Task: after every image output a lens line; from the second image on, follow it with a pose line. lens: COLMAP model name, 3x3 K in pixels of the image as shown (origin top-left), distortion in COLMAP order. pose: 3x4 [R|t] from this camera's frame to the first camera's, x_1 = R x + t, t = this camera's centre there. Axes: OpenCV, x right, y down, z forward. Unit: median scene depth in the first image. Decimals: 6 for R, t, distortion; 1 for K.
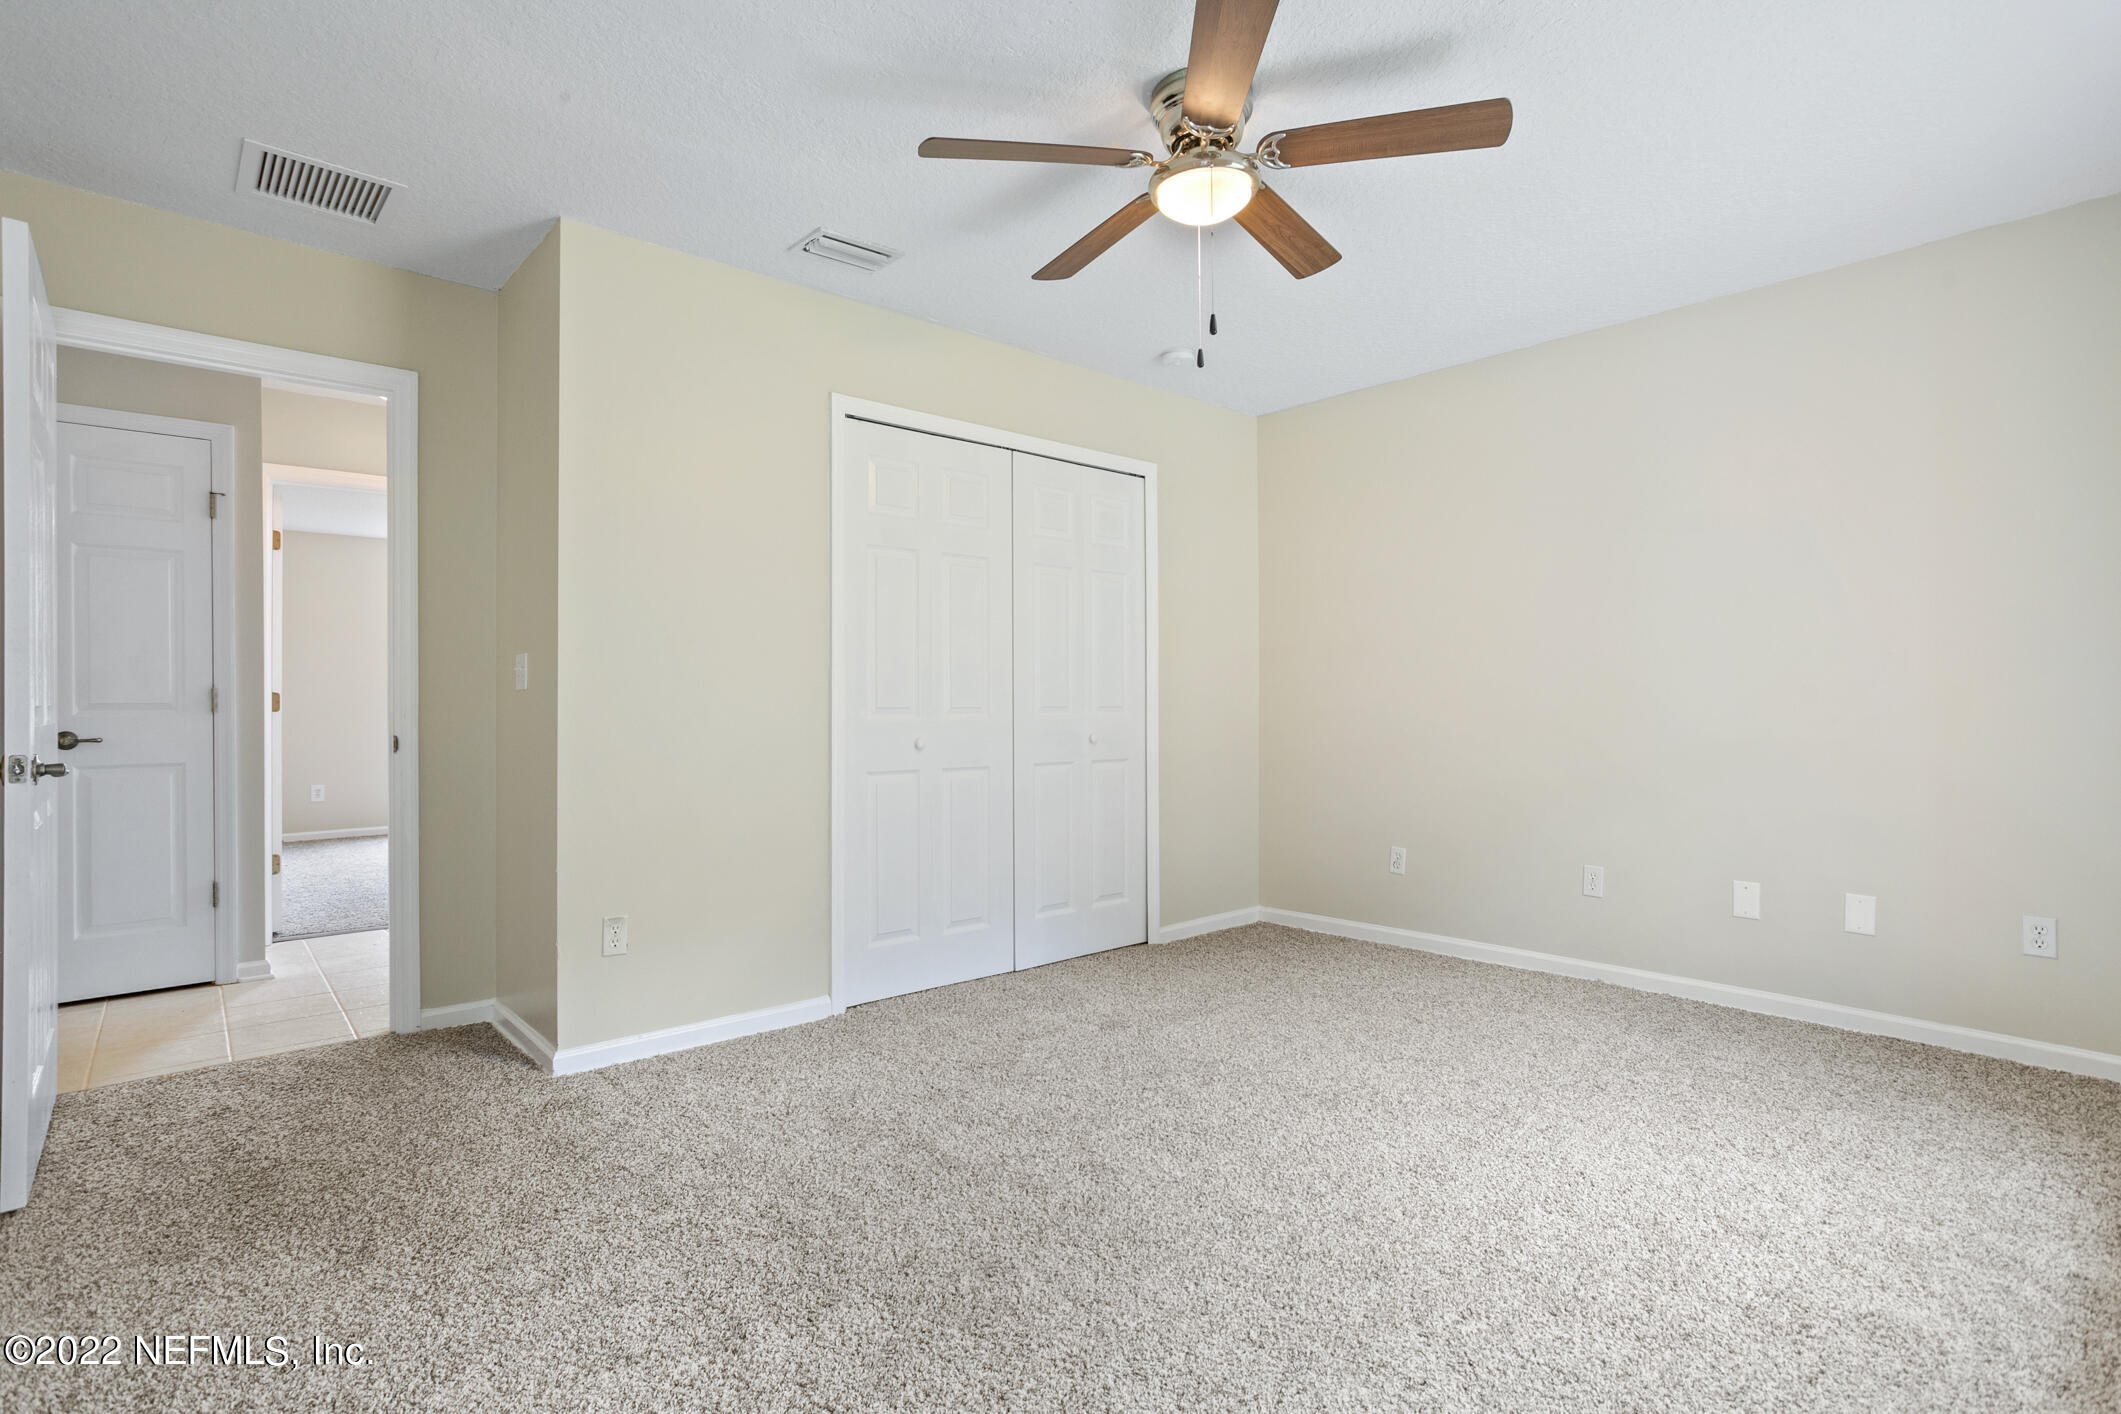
lens RADIAL K [[1064.0, 0, 1057.2], [0, 1064.0, 709.6], [0, 0, 1]] dist [-0.020472, 0.016596]
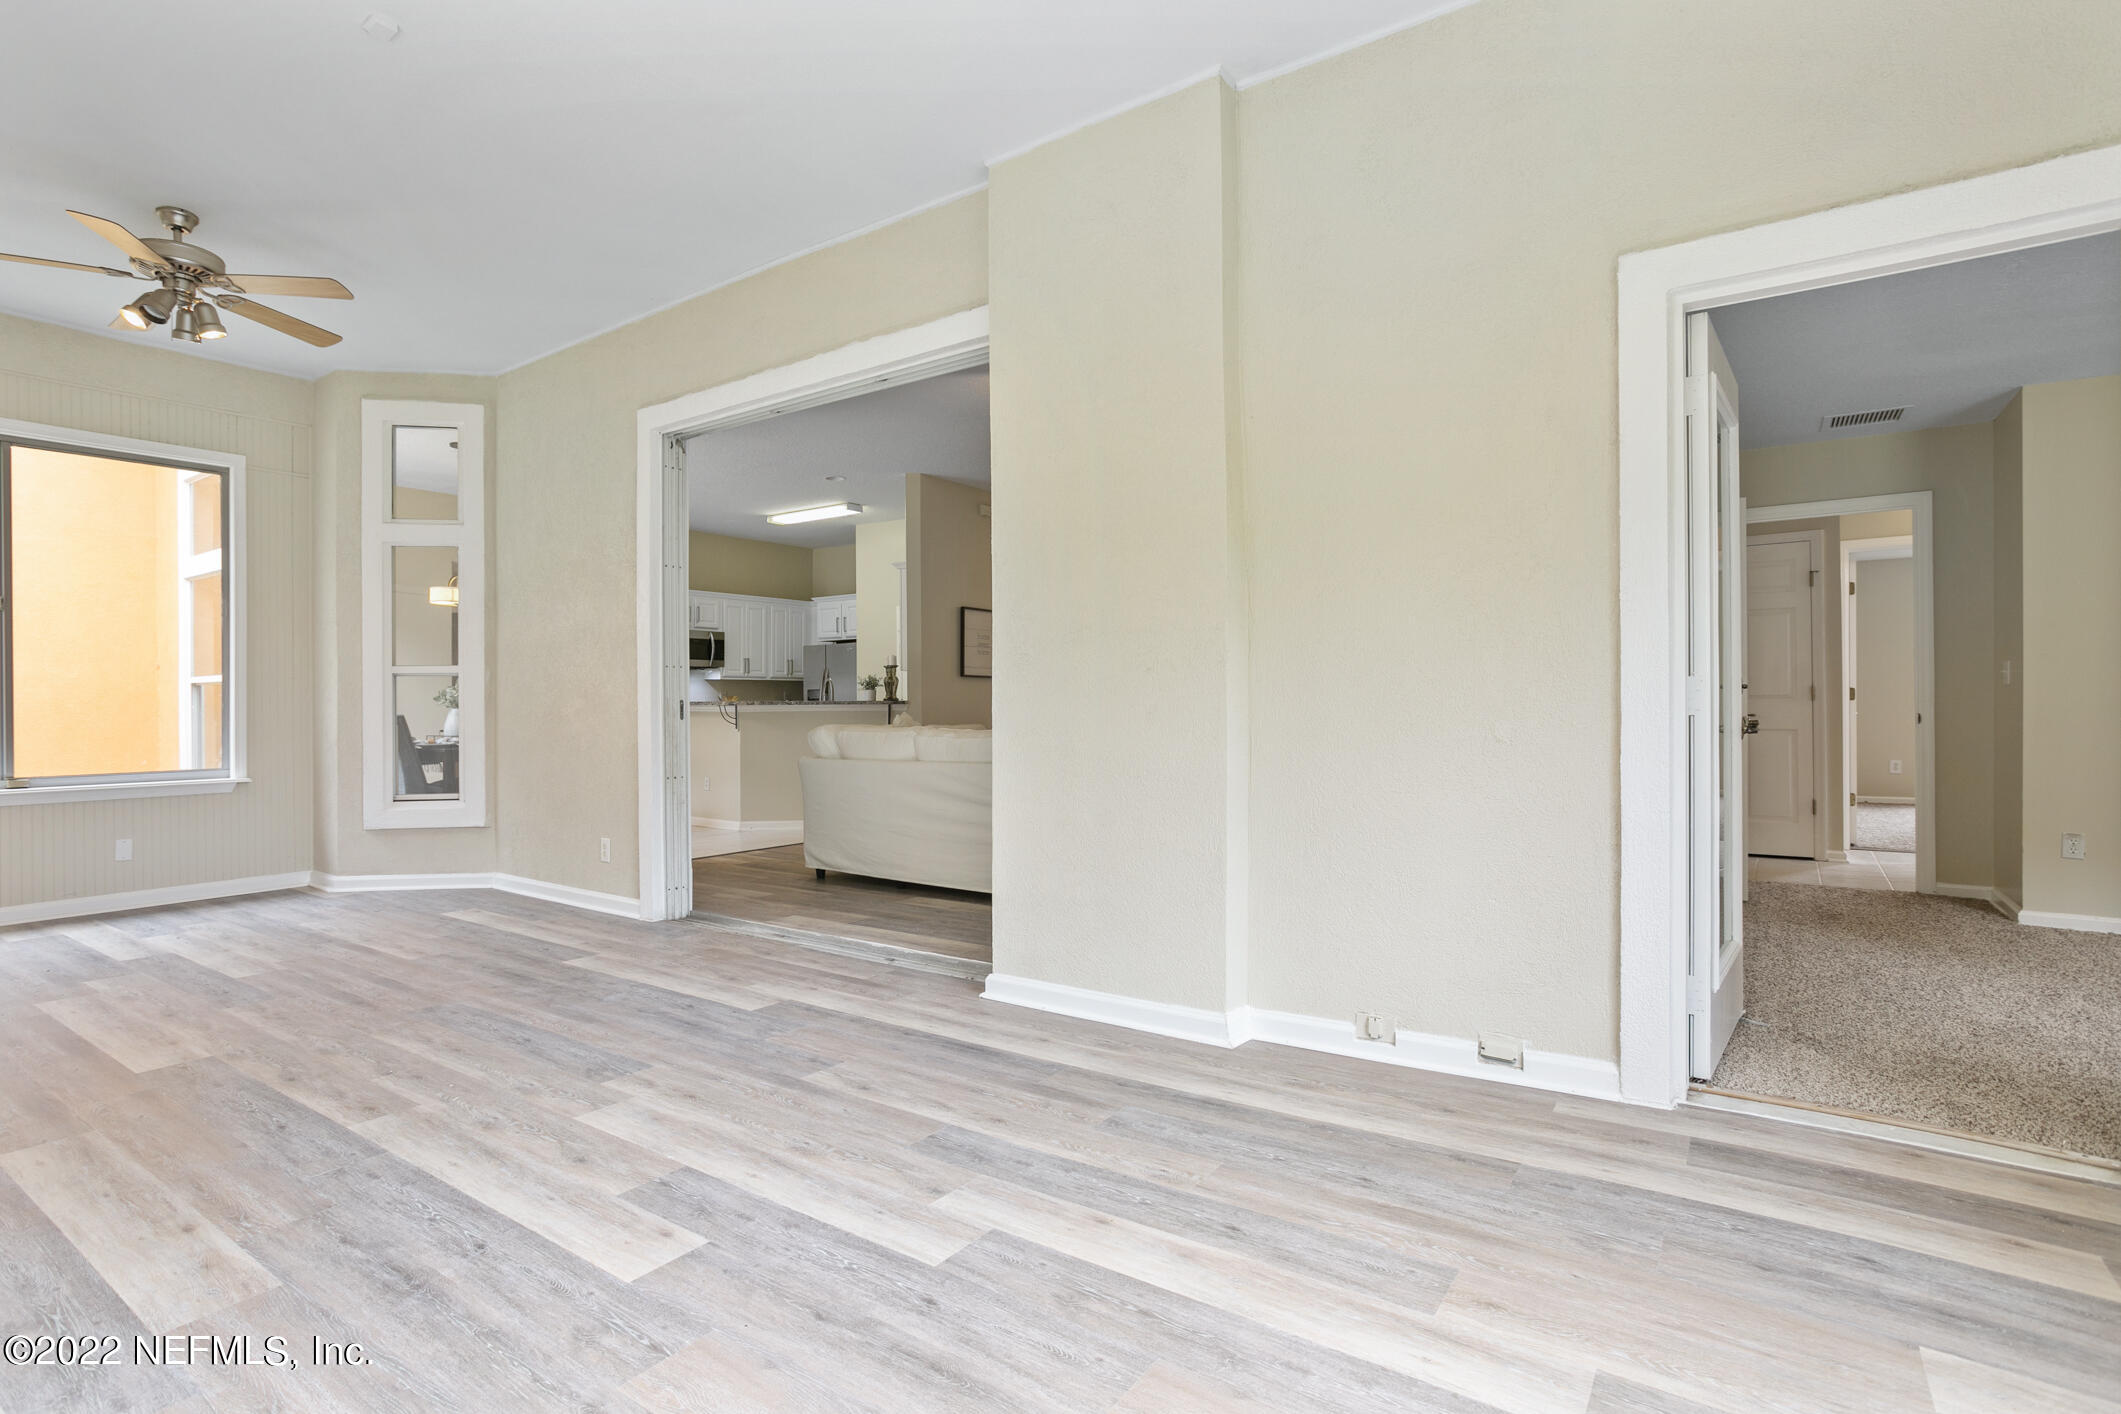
lens RADIAL K [[1064.0, 0, 1059.4], [0, 1064.0, 704.2], [0, 0, 1]] dist [-0.020472, 0.016596]
pose [[0.275052, -0.001990, -0.961427, 0.517519], [0.004514, 0.999990, -0.000778, 0.005234], [0.961419, -0.004126, 0.275059, -0.649406]]
